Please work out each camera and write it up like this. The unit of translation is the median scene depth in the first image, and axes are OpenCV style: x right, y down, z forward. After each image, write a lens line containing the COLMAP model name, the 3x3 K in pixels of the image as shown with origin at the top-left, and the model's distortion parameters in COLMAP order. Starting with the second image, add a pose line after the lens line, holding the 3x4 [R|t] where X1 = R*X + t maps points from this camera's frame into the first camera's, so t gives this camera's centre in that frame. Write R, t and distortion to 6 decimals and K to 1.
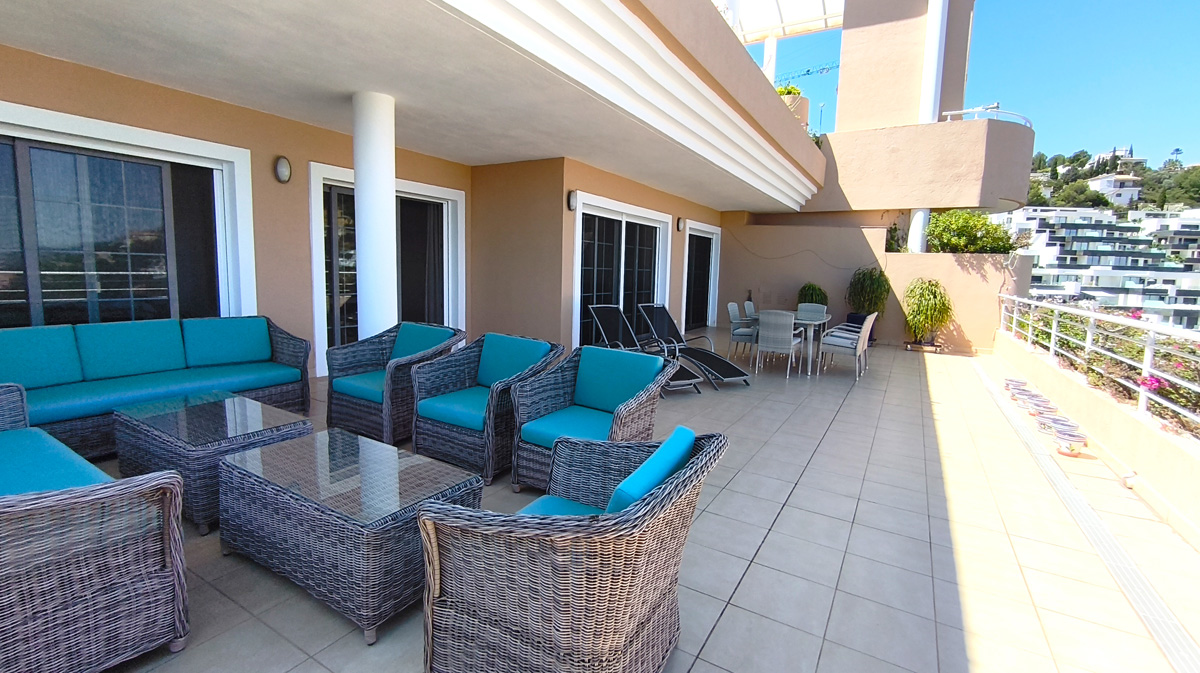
lens RADIAL K [[525.1, 0, 596.5], [0, 525.1, 331.8], [0, 0, 1]] dist [-0.005192, 0.004169]
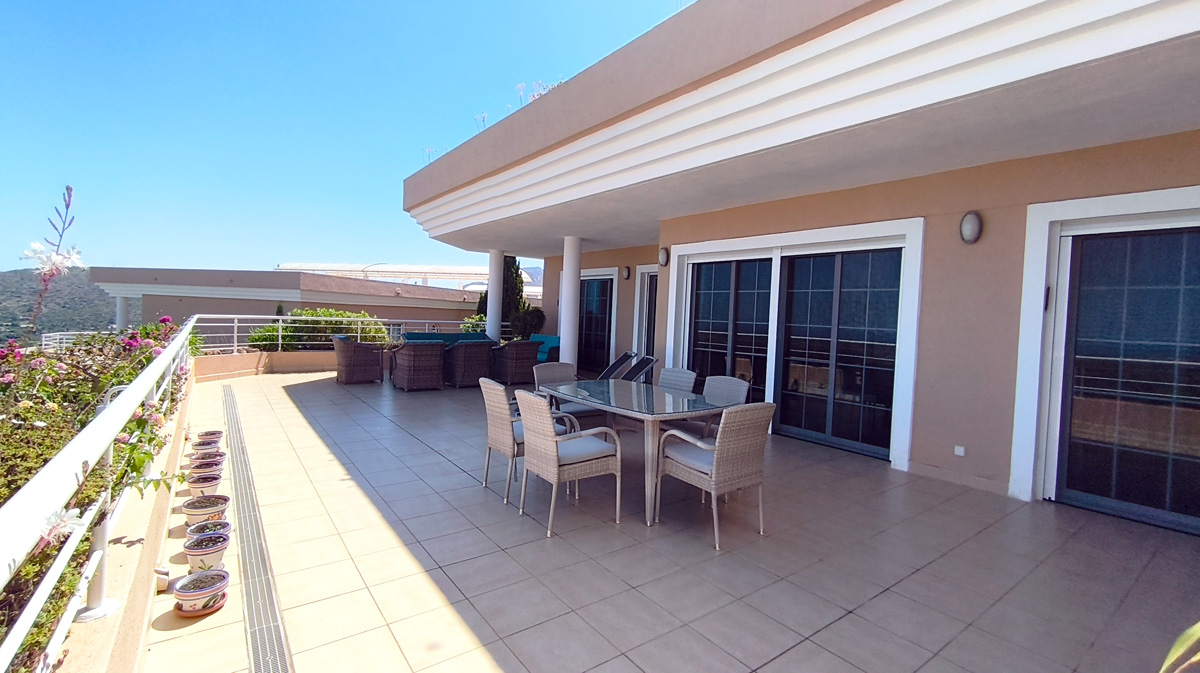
lens RADIAL K [[525.1, 0, 600.9], [0, 525.1, 332.1], [0, 0, 1]] dist [-0.005192, 0.004169]
pose [[-0.379075, -0.010832, -0.925303, 0.983373], [-0.159520, 0.985727, 0.053812, -0.134583], [0.911513, 0.168004, -0.375392, 1.297528]]
